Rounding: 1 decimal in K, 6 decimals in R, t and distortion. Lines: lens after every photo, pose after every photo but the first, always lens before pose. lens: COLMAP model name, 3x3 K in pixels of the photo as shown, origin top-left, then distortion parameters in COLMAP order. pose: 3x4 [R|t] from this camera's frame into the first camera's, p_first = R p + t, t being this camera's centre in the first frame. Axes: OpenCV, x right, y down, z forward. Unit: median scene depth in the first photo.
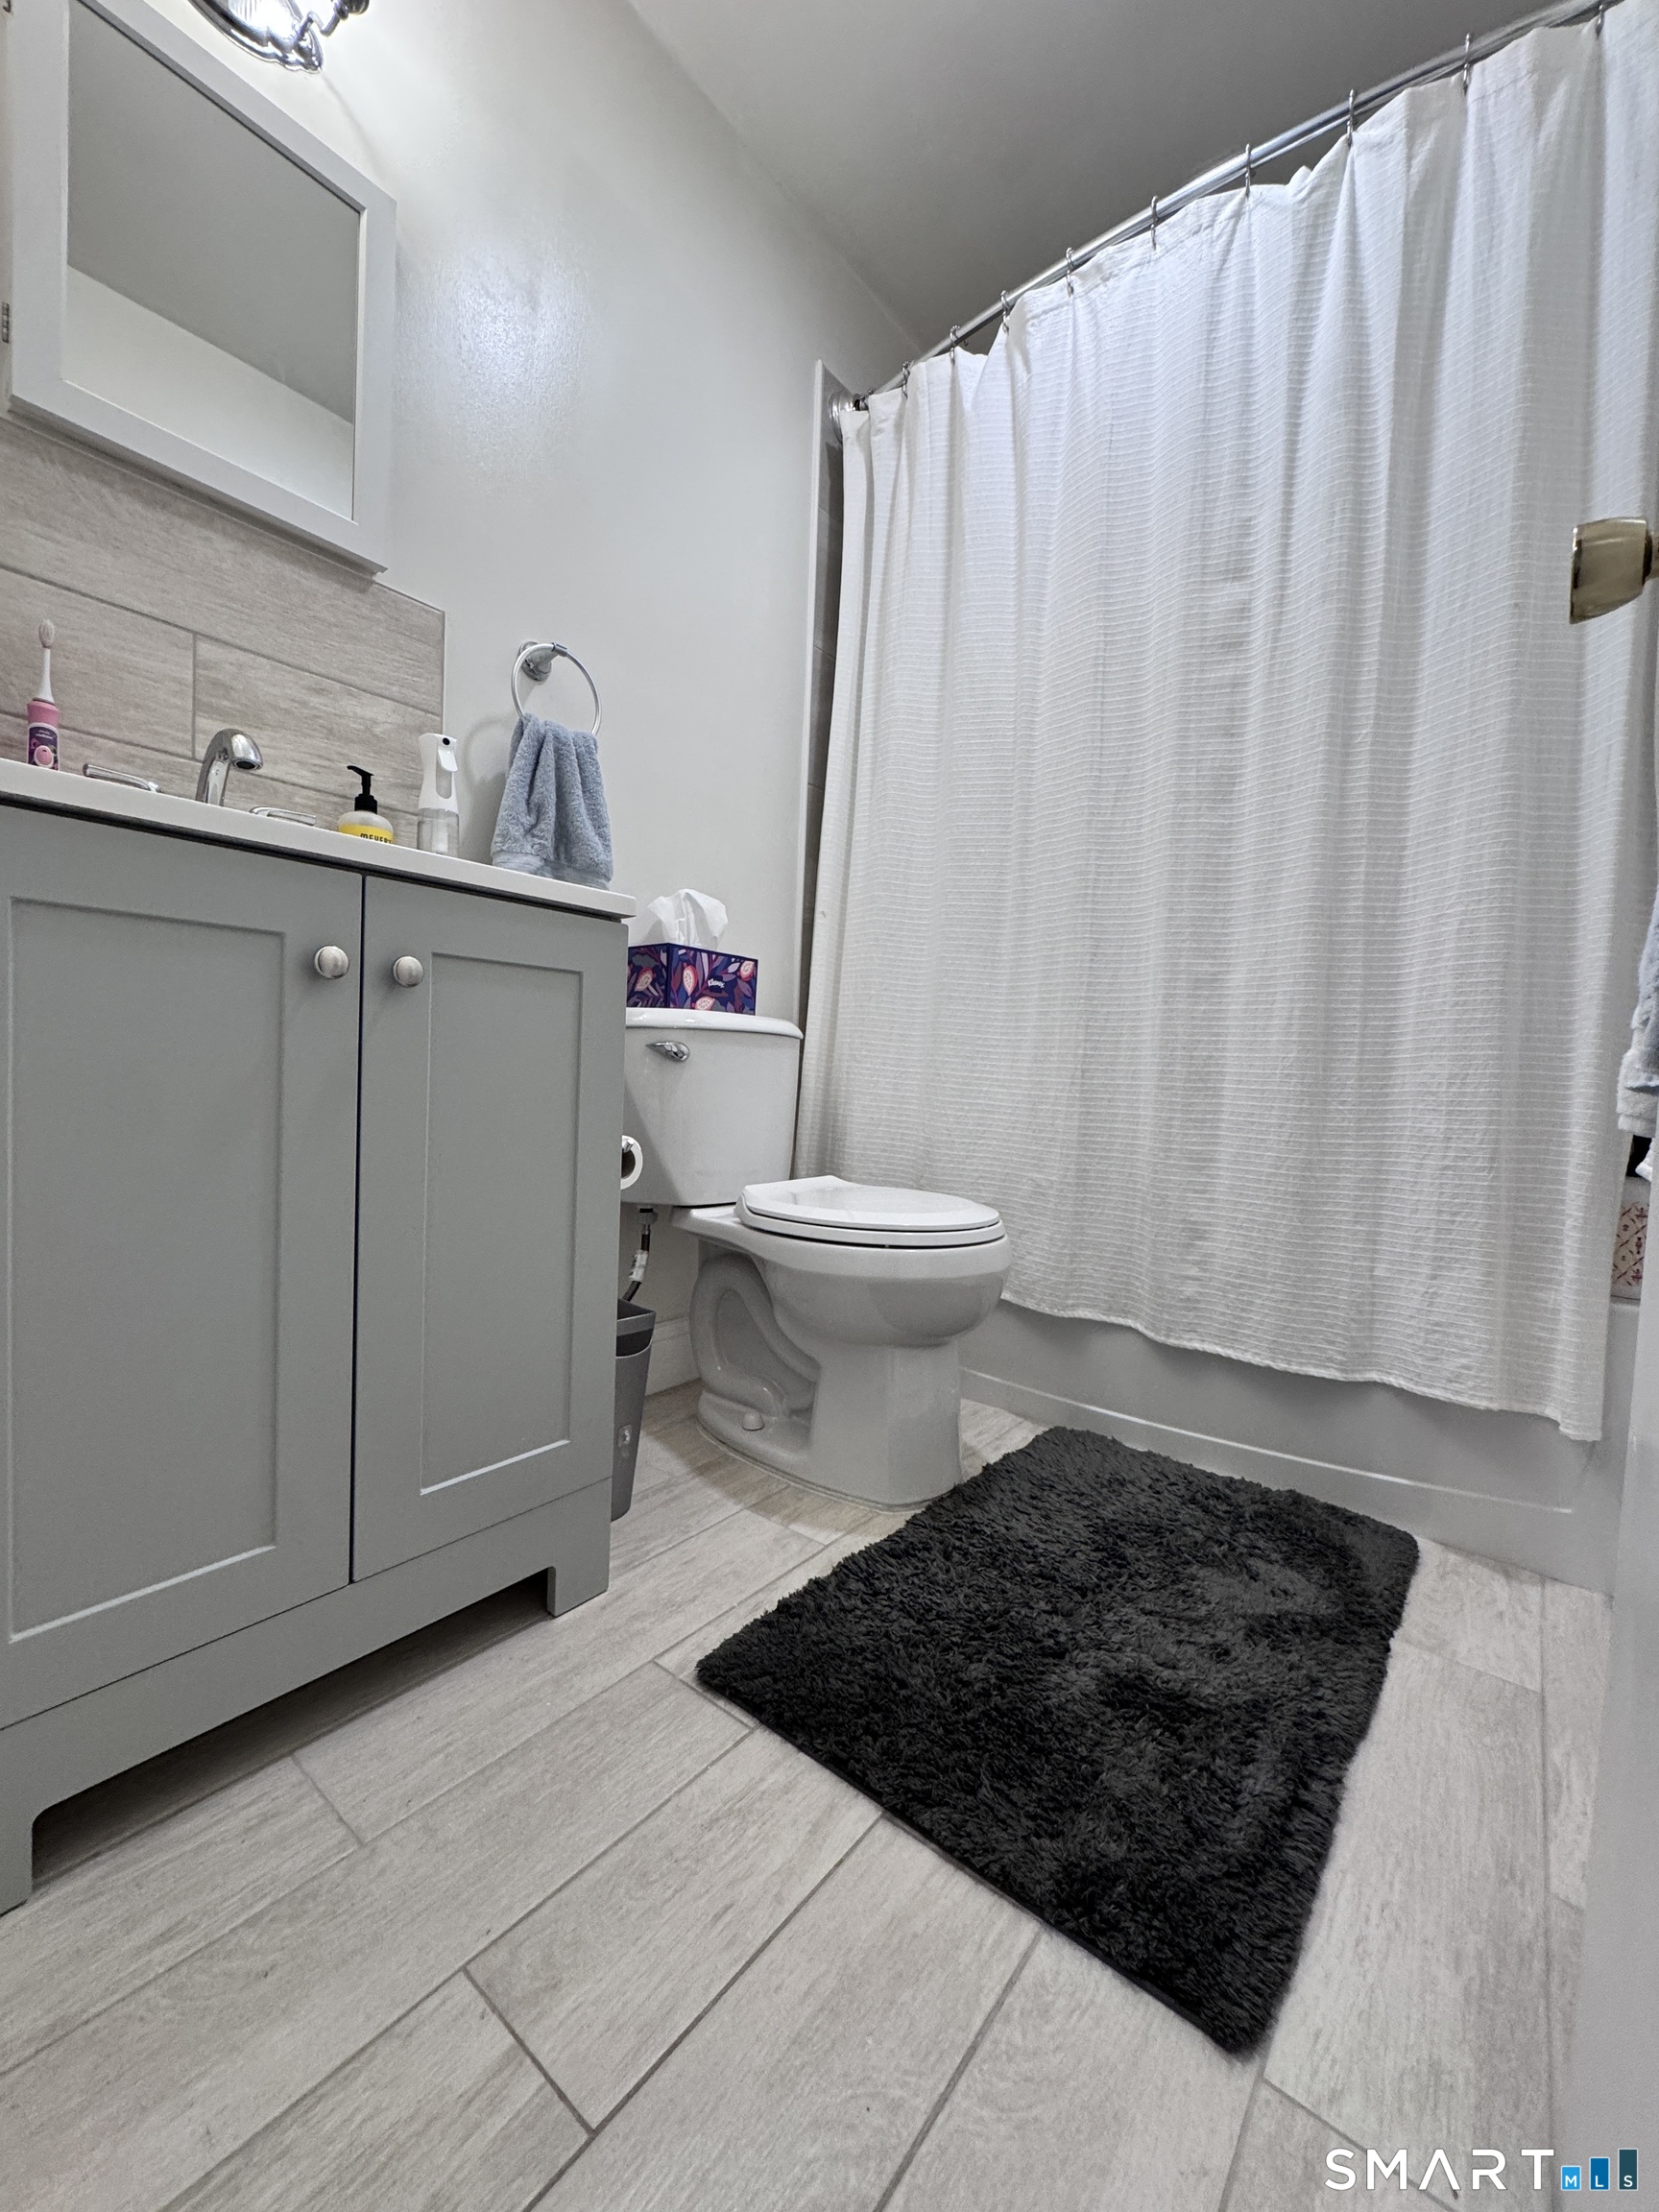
lens RADIAL K [[879.3, 0, 833.8], [0, 879.3, 1101.8], [0, 0, 1]] dist [-0.002078, 0.000126]
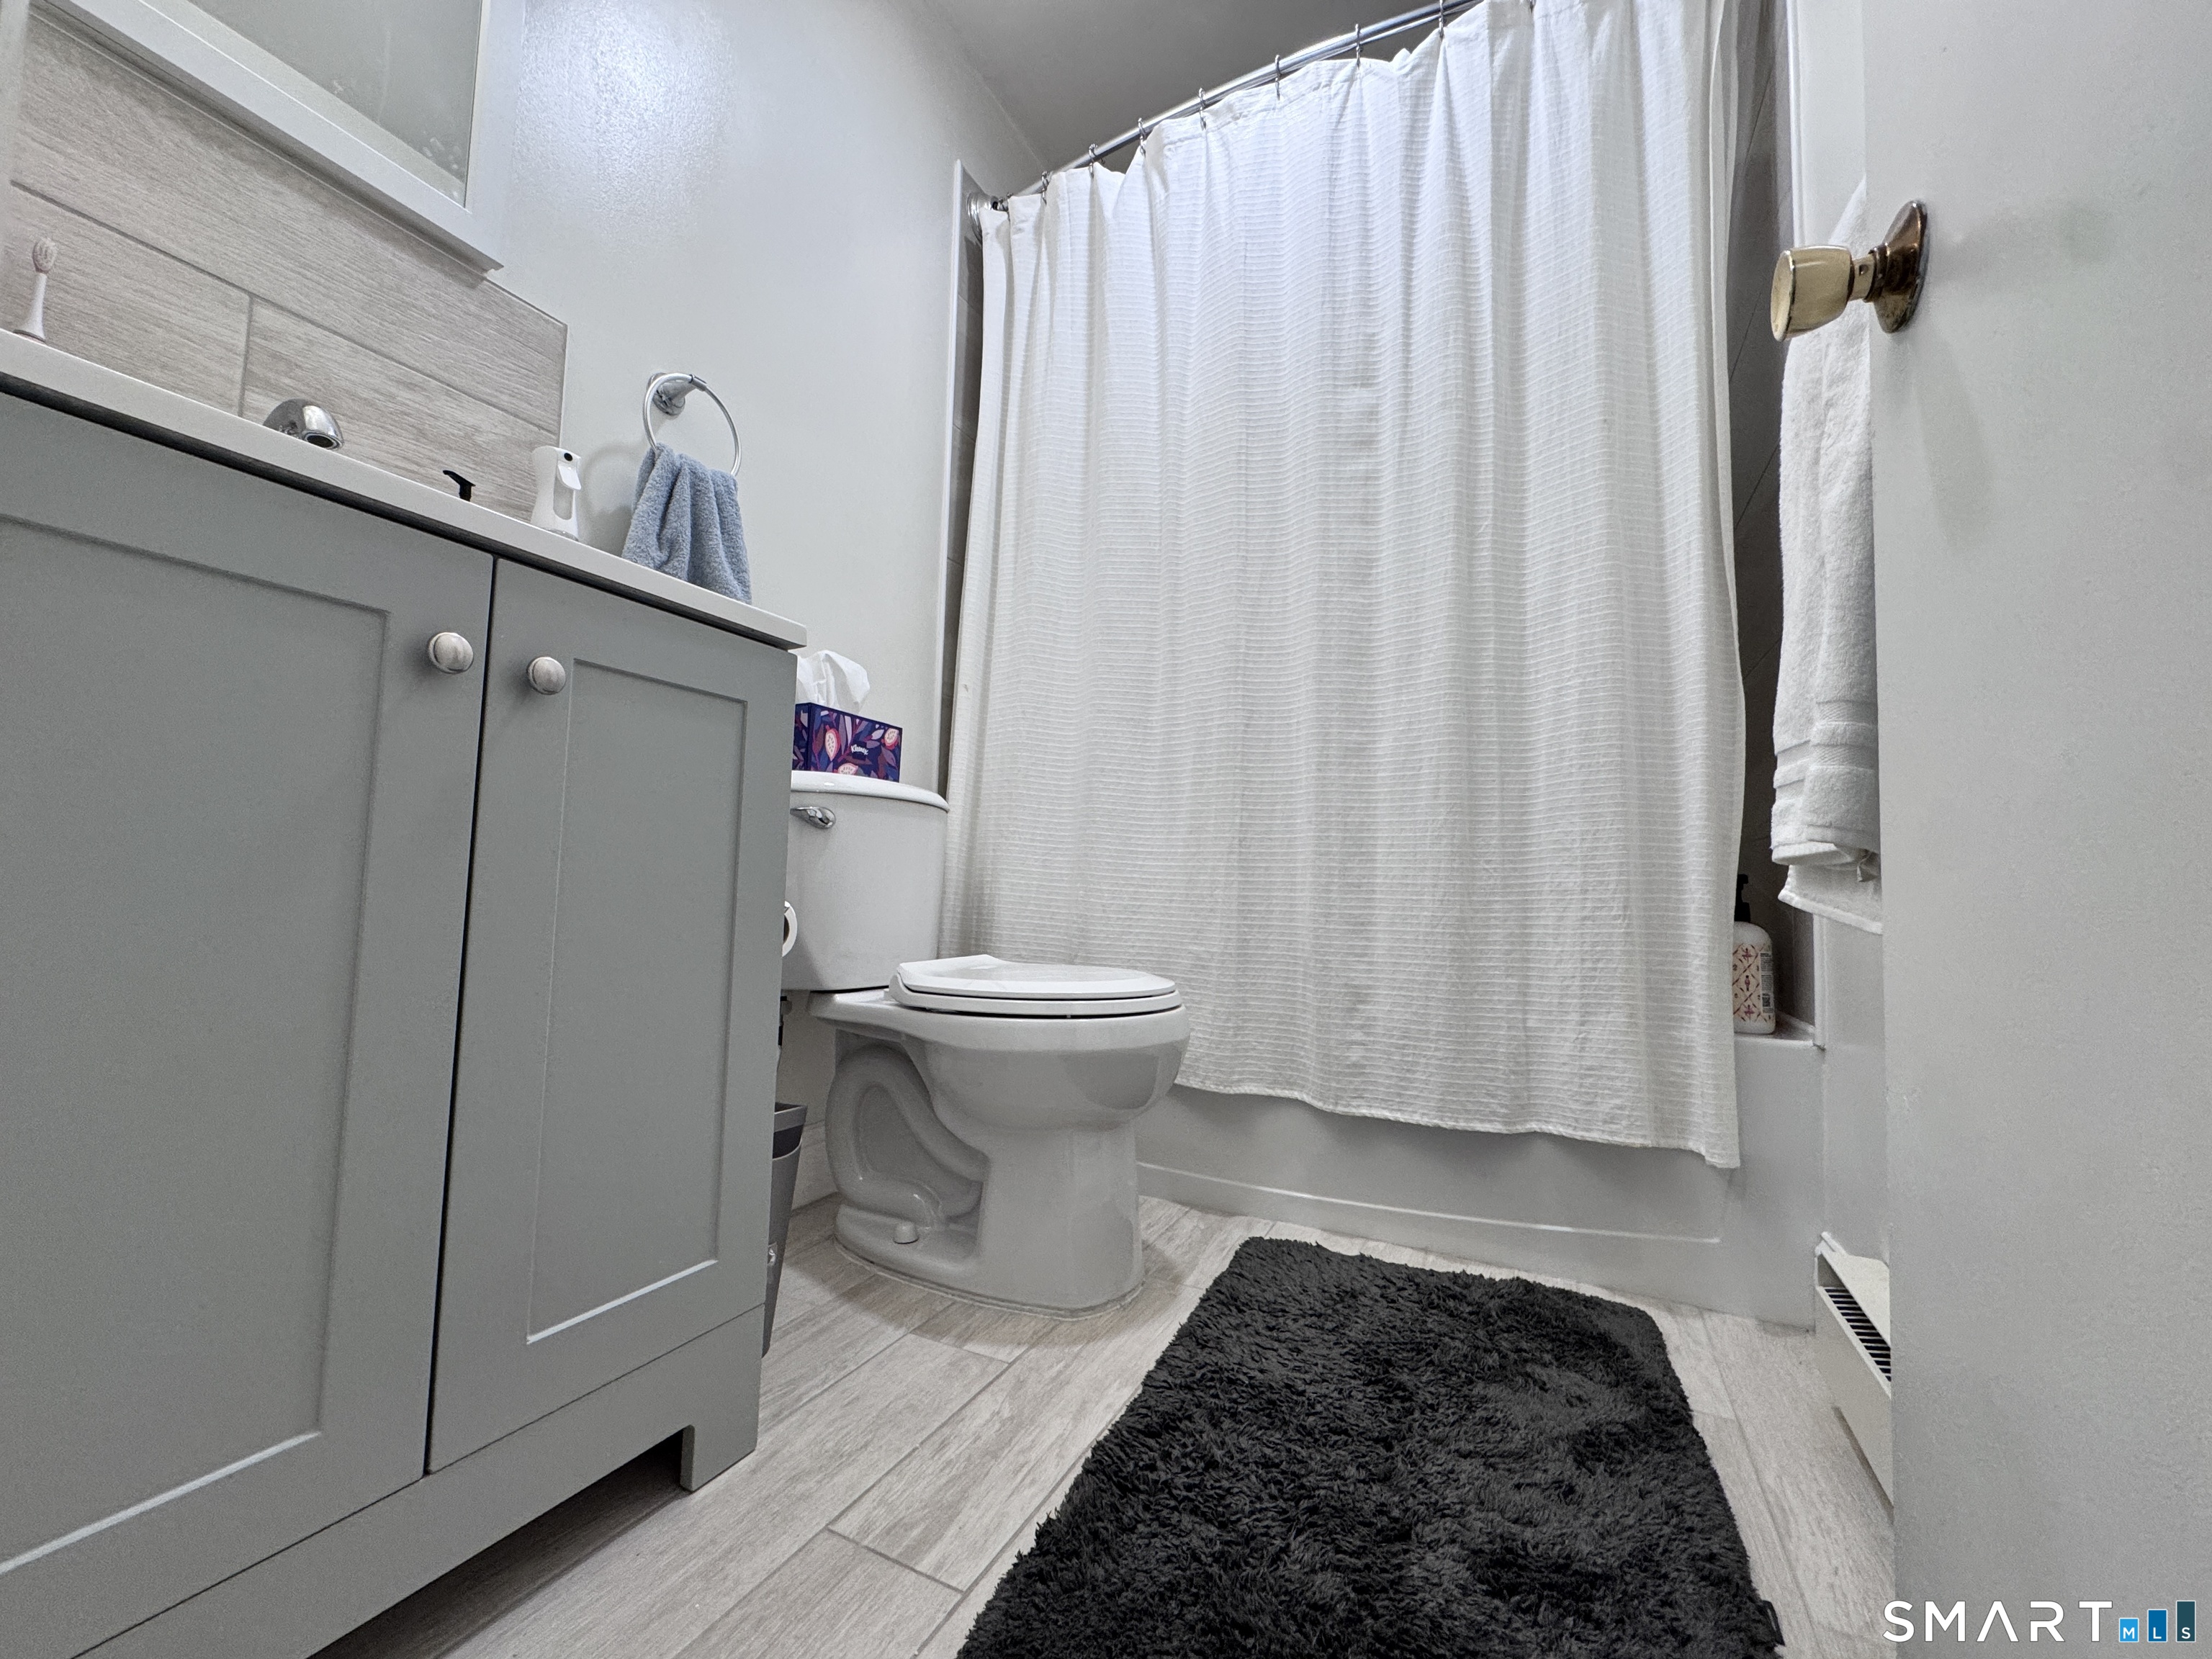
lens RADIAL K [[879.3, 0, 1106.2], [0, 879.3, 824.7], [0, 0, 1]] dist [-0.002078, 0.000126]
pose [[0.979289, -0.000960, 0.202466, -0.081160], [0.021413, 0.994871, -0.098855, 0.050607], [-0.201333, 0.101143, 0.974287, 0.060894]]
